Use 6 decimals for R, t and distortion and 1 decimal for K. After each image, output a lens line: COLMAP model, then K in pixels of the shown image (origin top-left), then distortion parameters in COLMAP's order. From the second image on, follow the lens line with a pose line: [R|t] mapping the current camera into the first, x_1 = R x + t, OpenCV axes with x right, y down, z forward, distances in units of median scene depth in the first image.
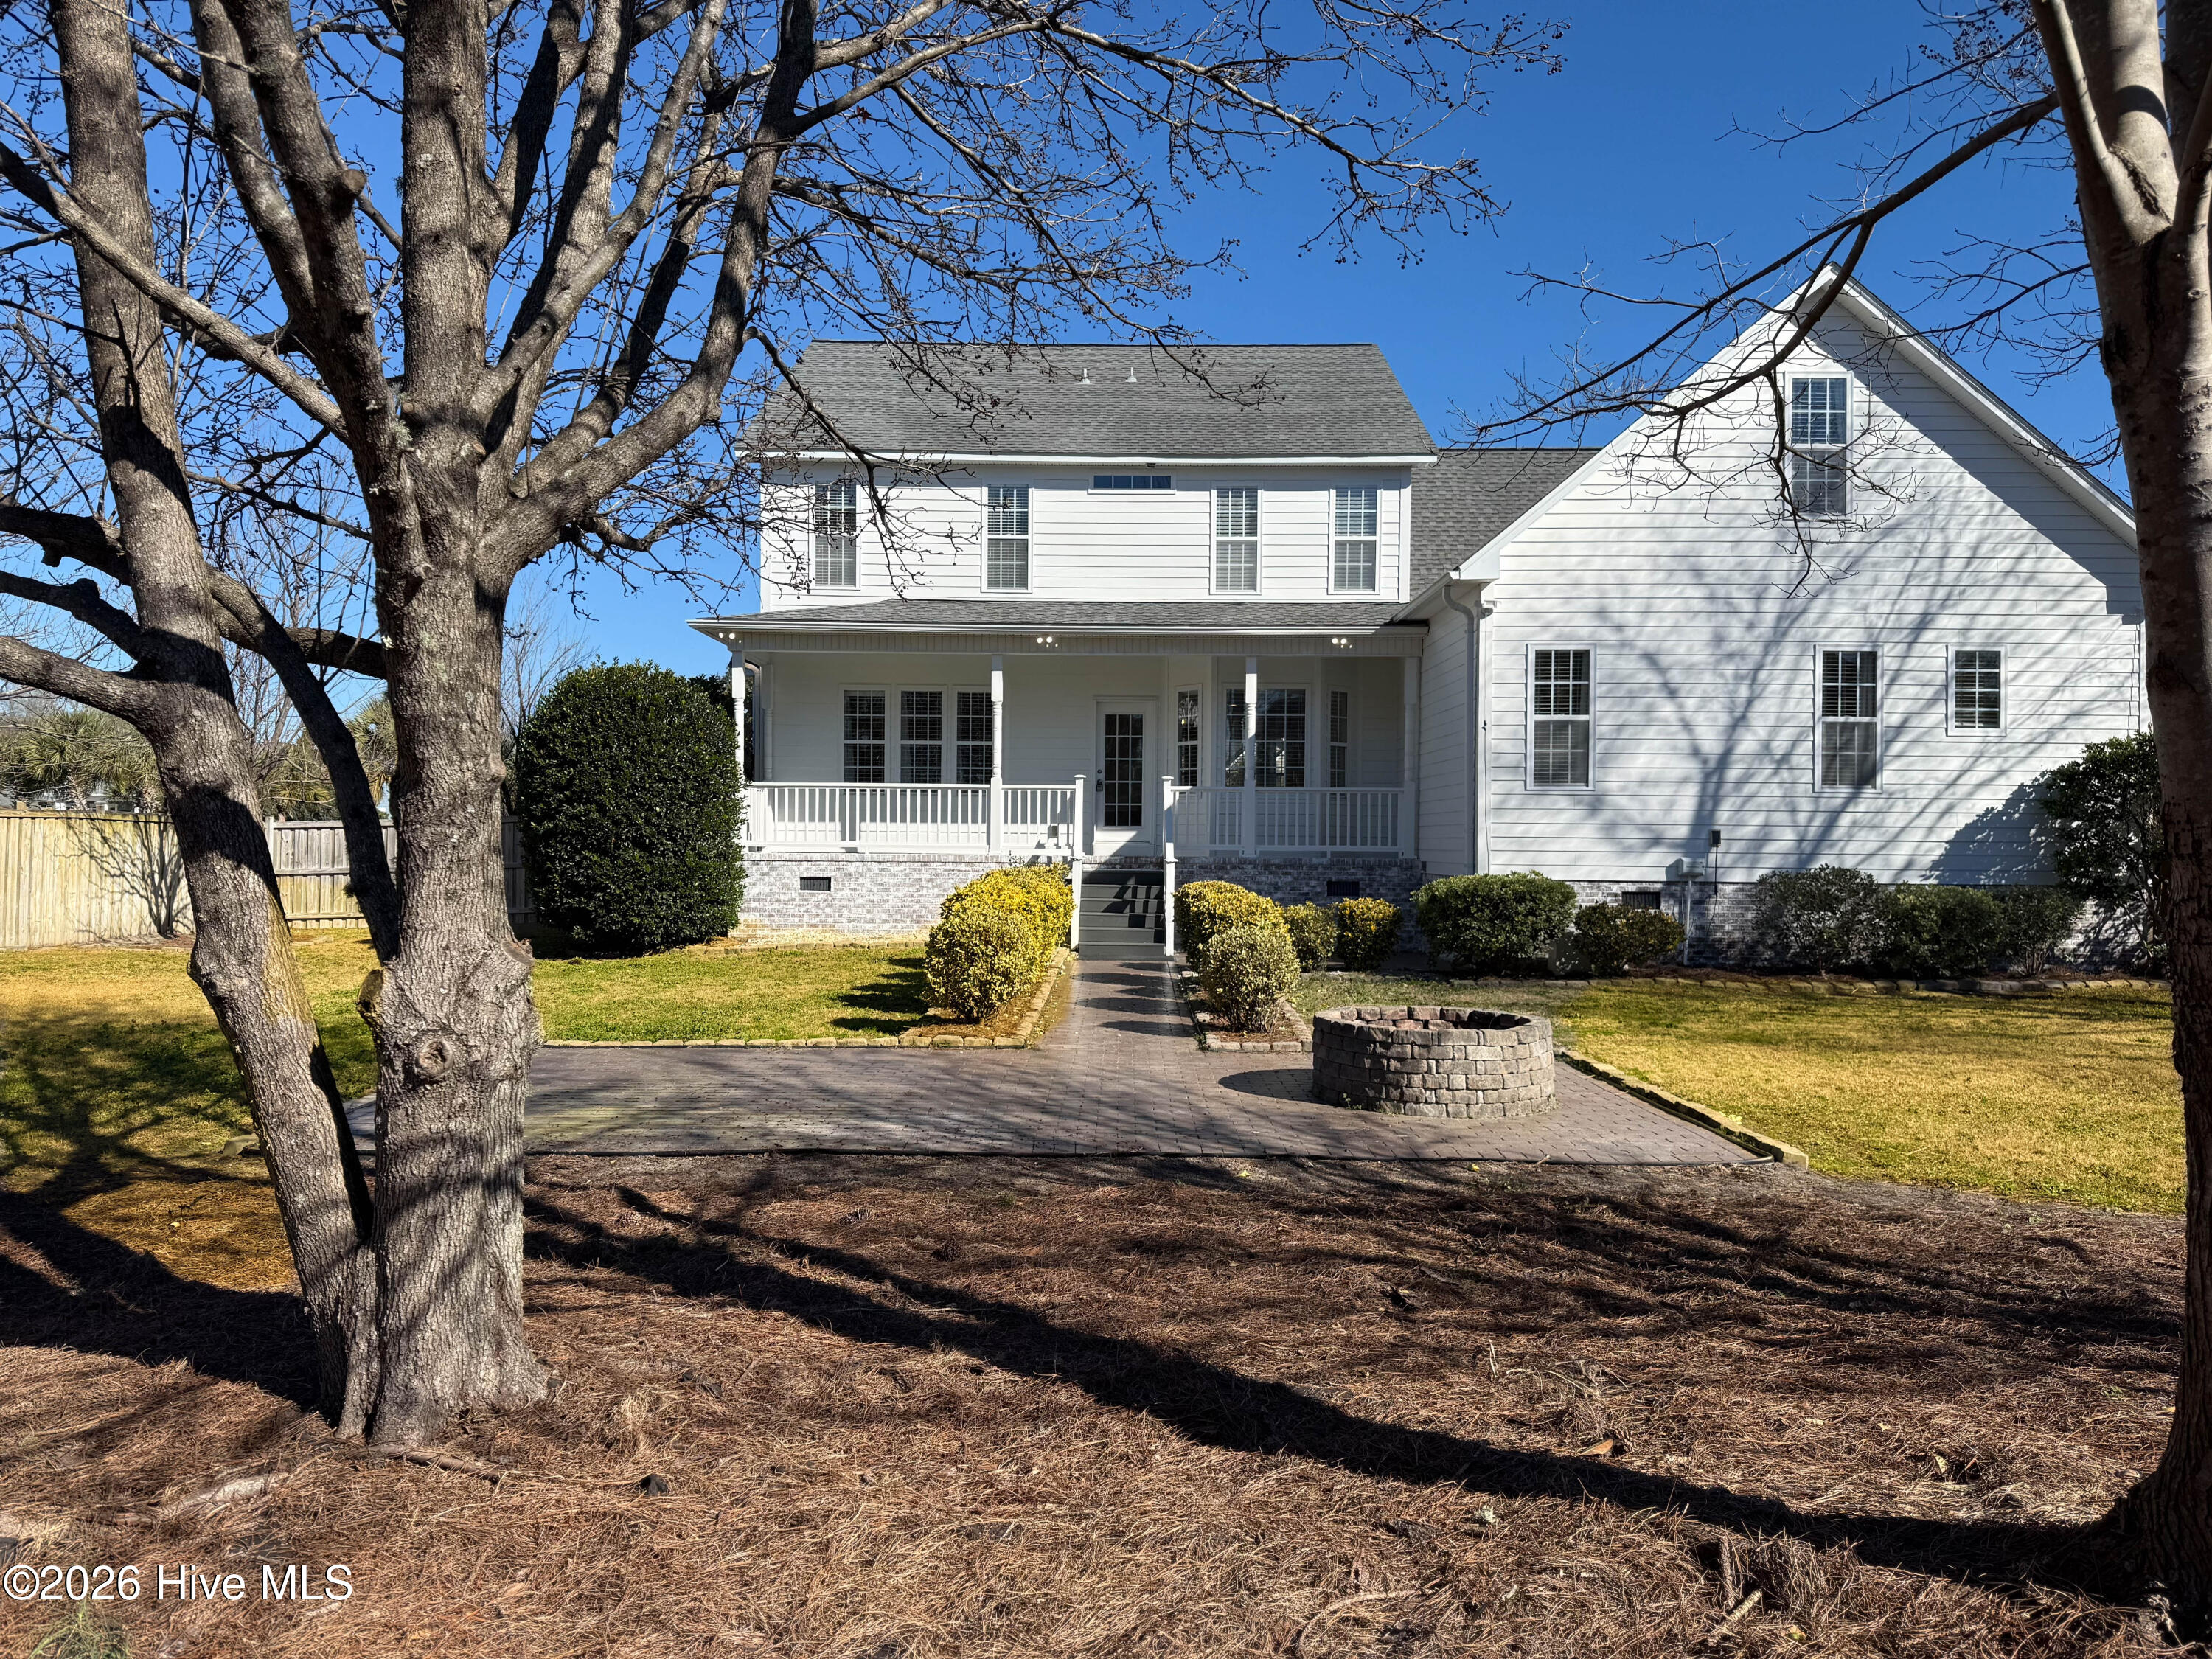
lens RADIAL K [[1560.6, 0, 1091.7], [0, 1560.6, 821.7], [0, 0, 1]] dist [0.050019, -0.056493]
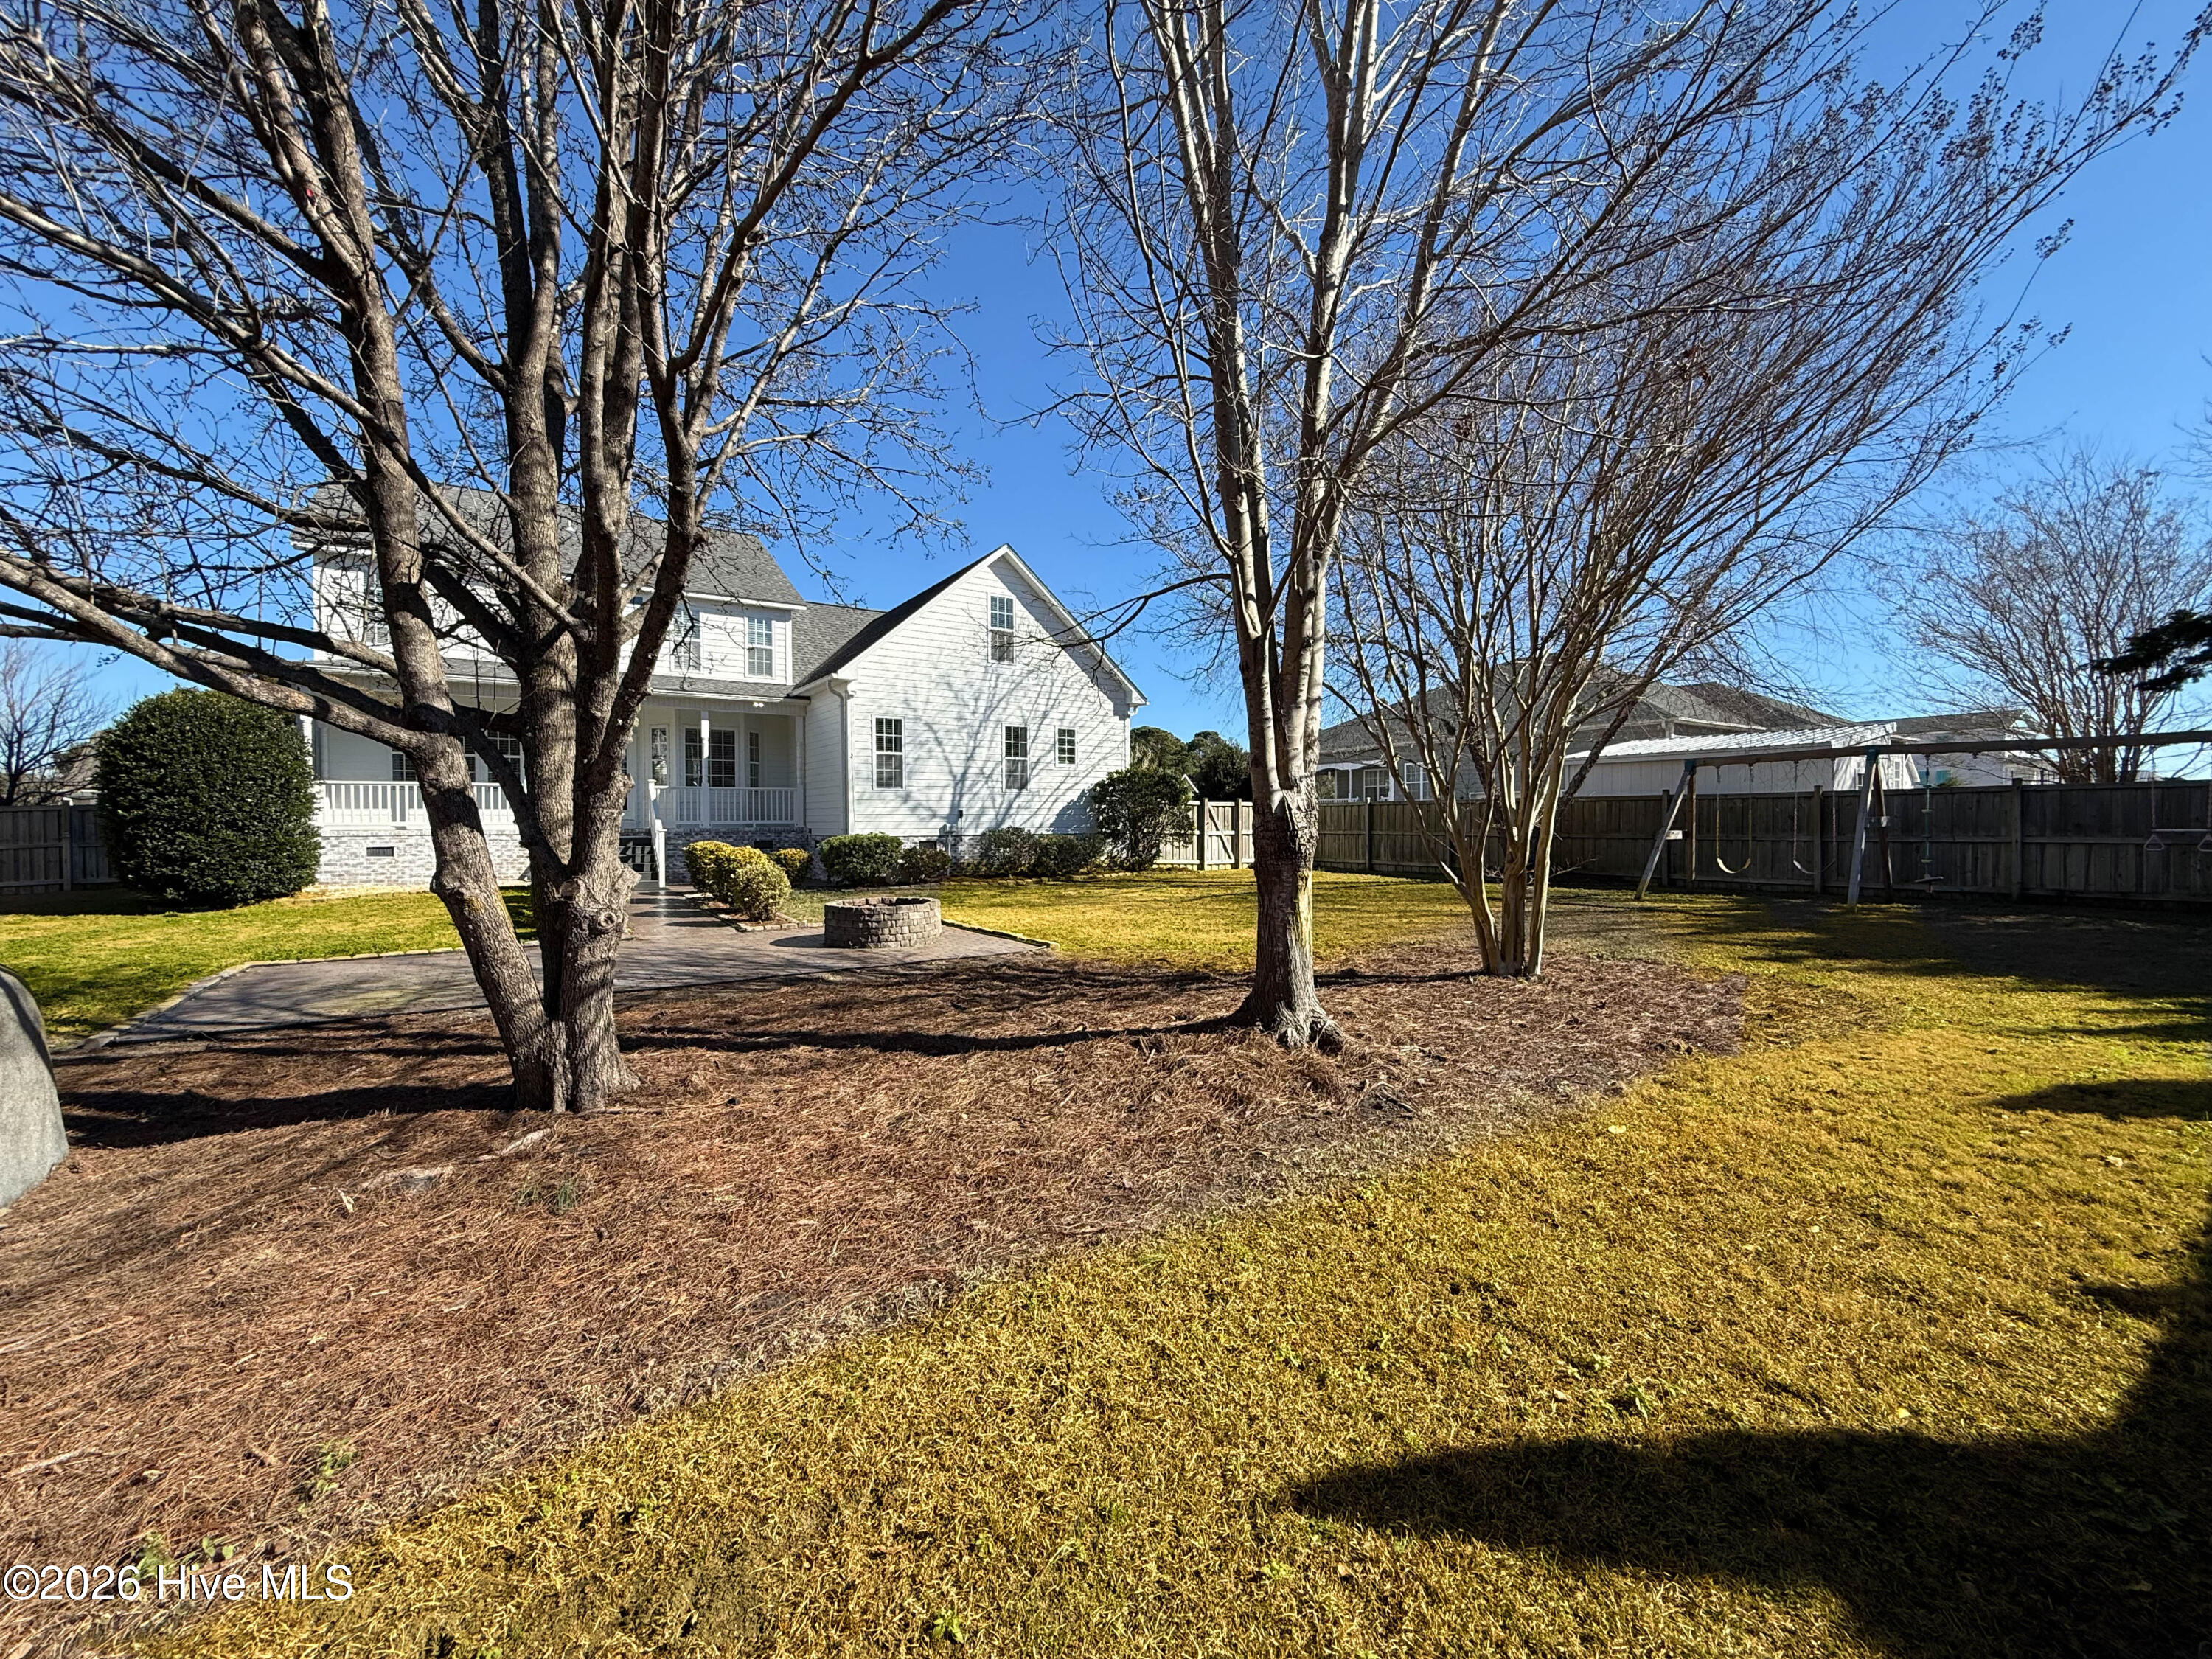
lens RADIAL K [[896.4, 0, 1109.5], [0, 896.4, 820.9], [0, 0, 1]] dist [-0.004136, 0.000490]
pose [[0.817401, -0.013193, 0.575918, -0.120269], [0.004260, 0.999849, 0.016859, 0.000372], [-0.576053, -0.011327, 0.817334, -0.072583]]
